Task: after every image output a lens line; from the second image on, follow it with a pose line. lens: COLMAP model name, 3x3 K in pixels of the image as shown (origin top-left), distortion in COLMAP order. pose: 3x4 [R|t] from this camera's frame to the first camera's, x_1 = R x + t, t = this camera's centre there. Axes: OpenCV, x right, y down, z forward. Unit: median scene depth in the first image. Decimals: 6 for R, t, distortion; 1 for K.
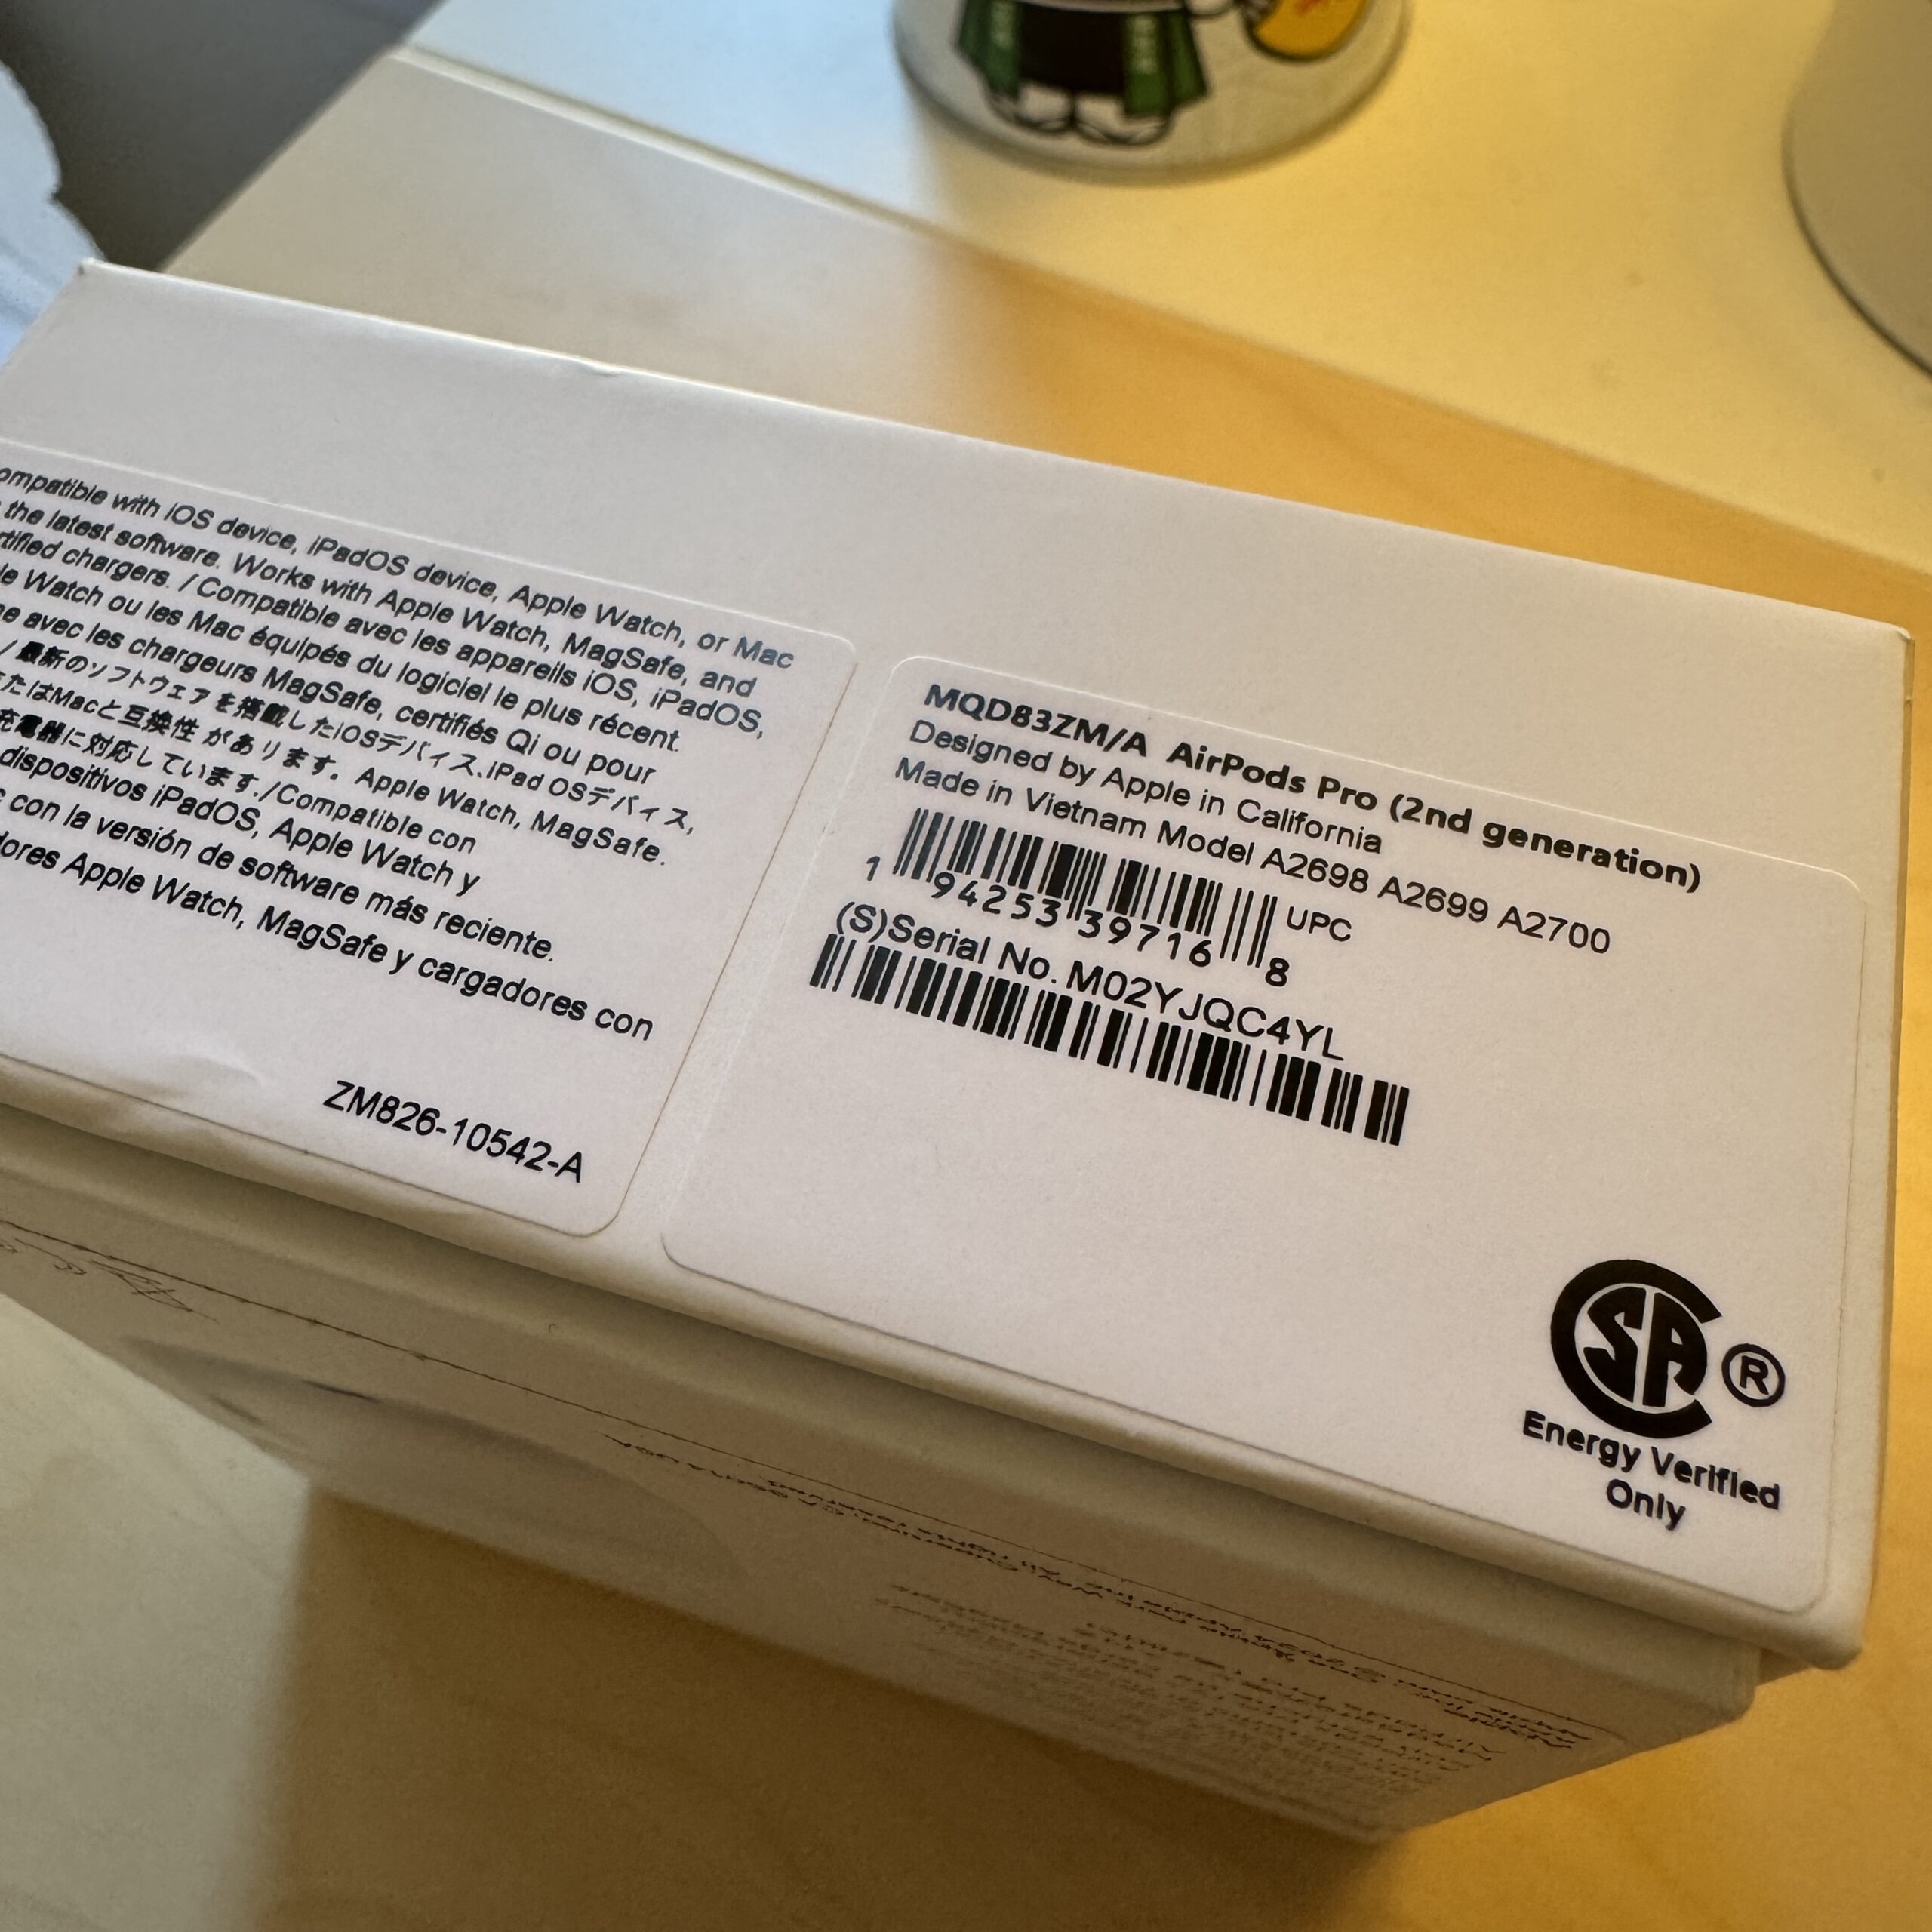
lens RADIAL K [[1607.6, 0, 973.2], [0, 1607.6, 922.7], [0, 0, 1]] dist [-0.012588, 0.004360]
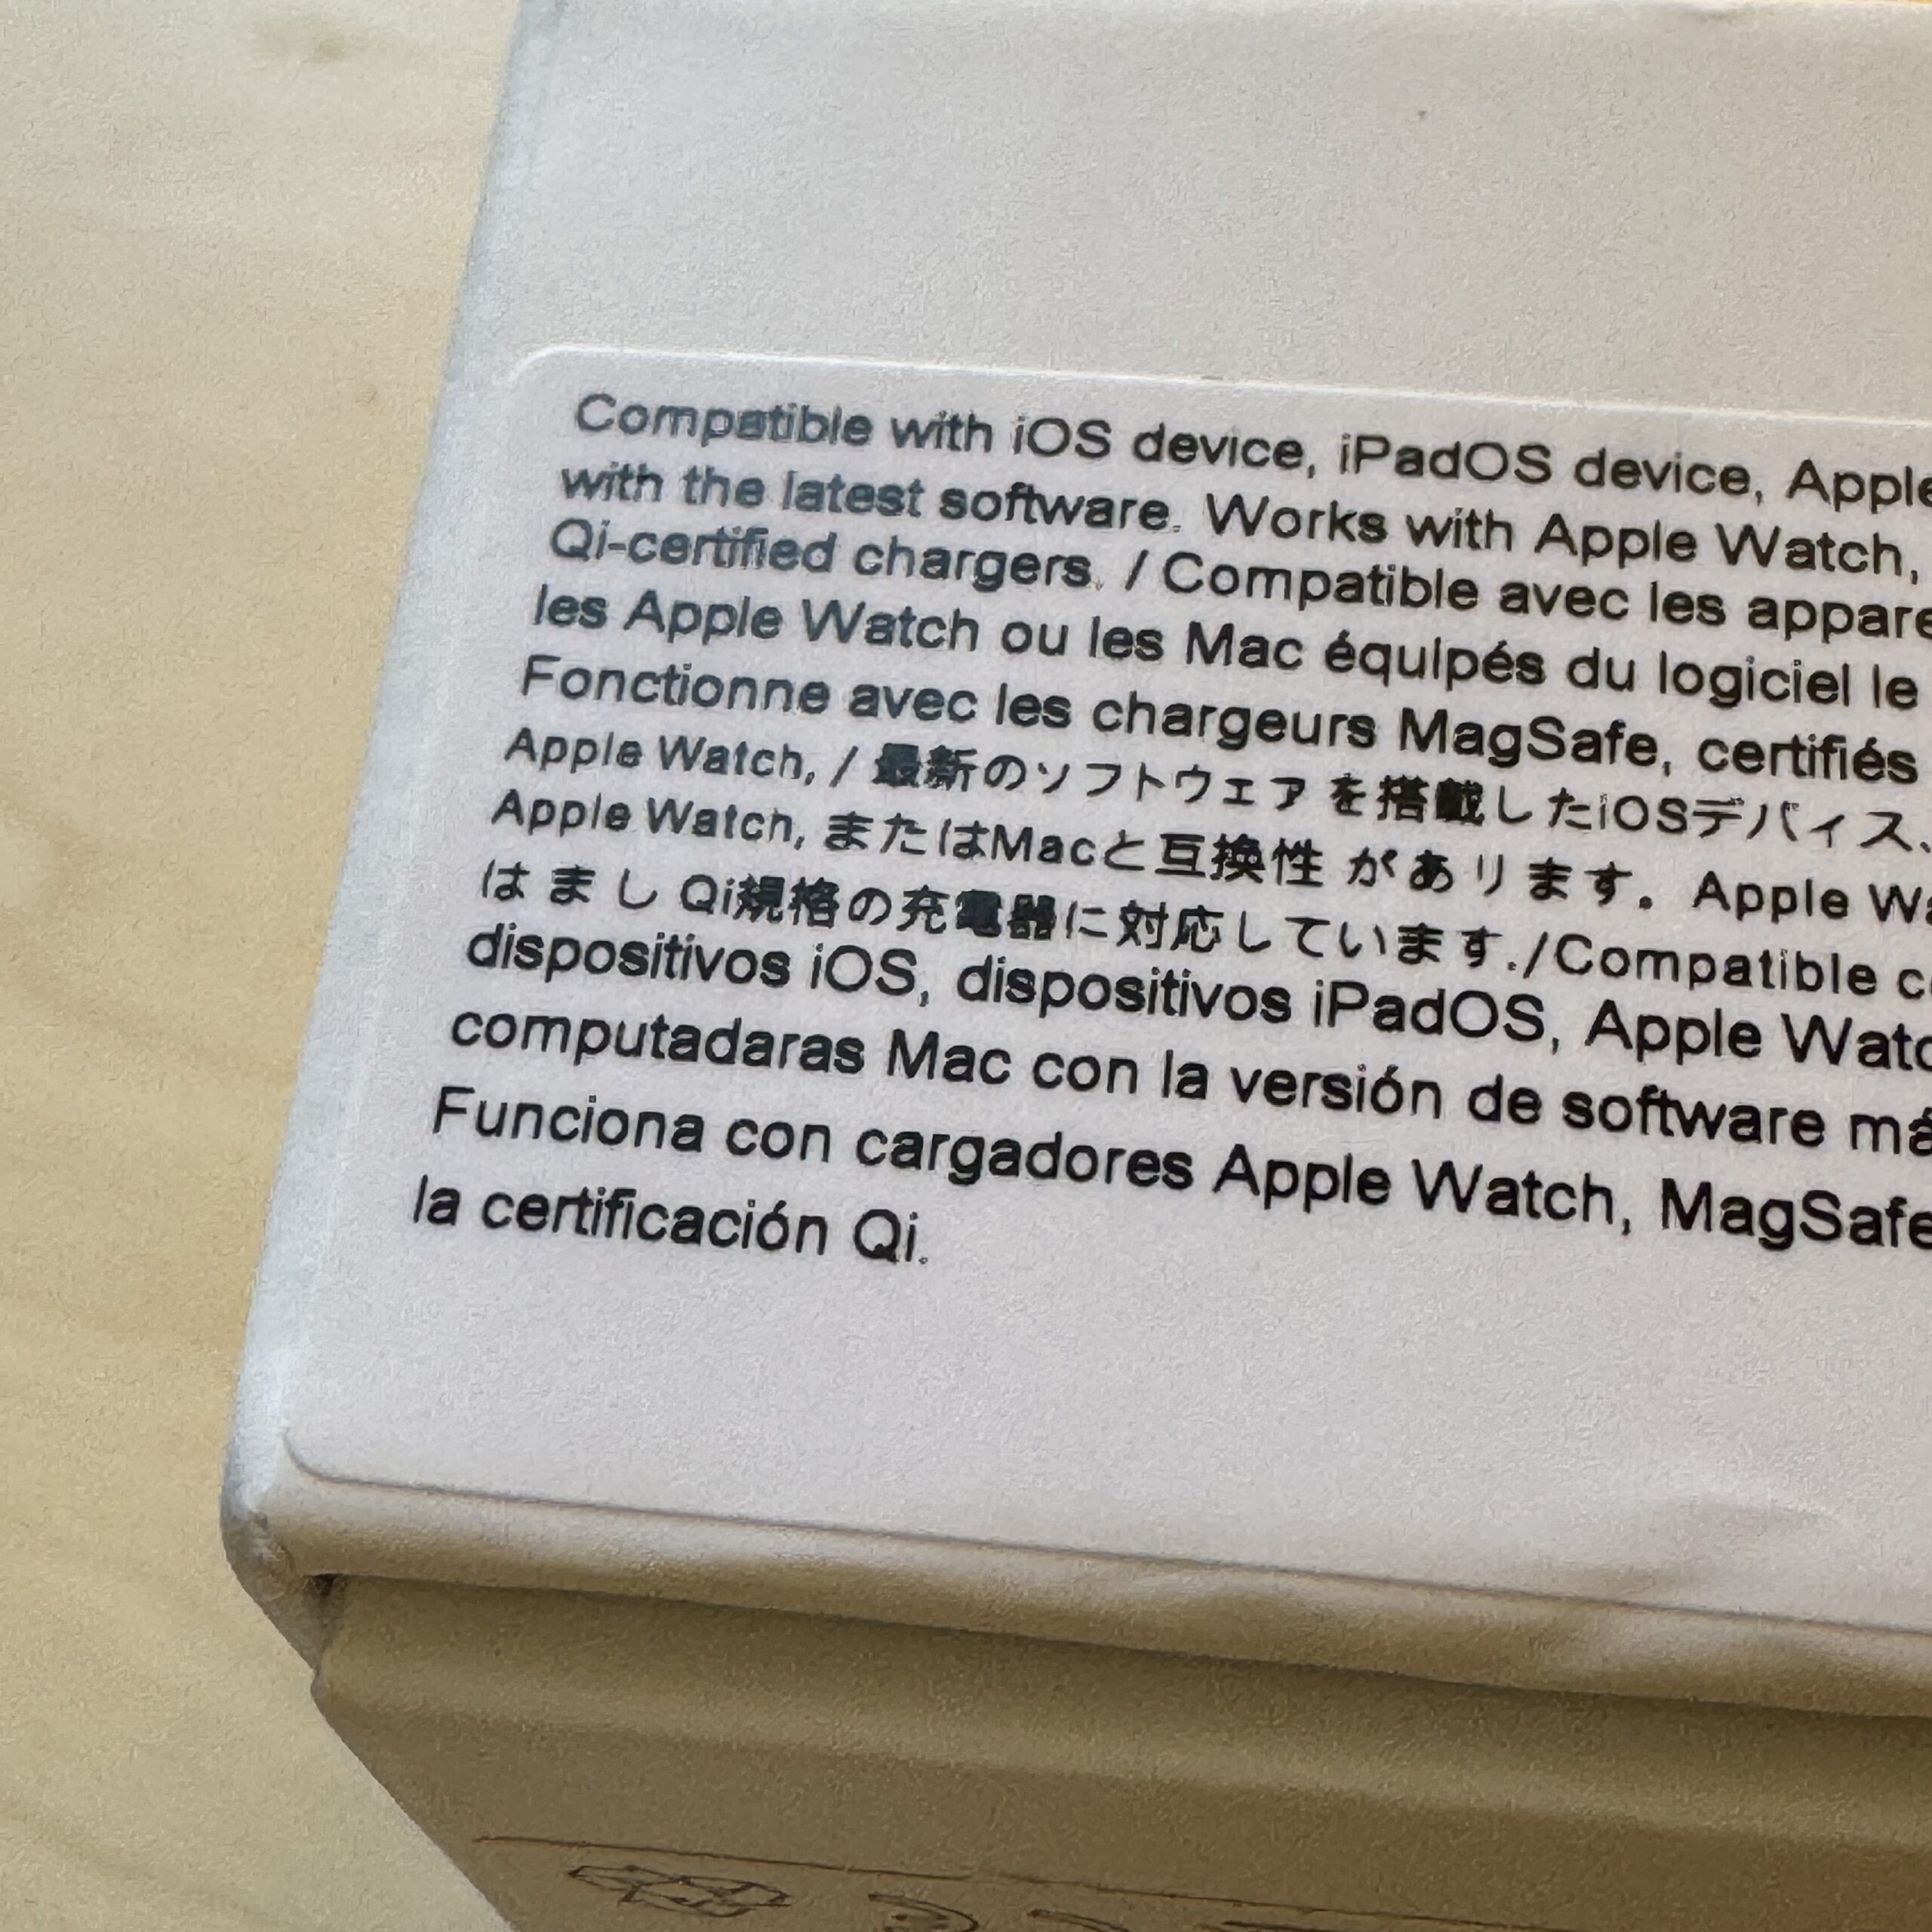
lens RADIAL K [[2826.8, 0, 965.9], [0, 2826.8, 966.9], [0, 0, 1]] dist [-0.010998, 0.000000]
pose [[0.979846, -0.190076, 0.061421, -0.648156], [0.185583, 0.979981, 0.072084, -0.170592], [-0.073893, -0.059233, 0.995506, 0.107417]]
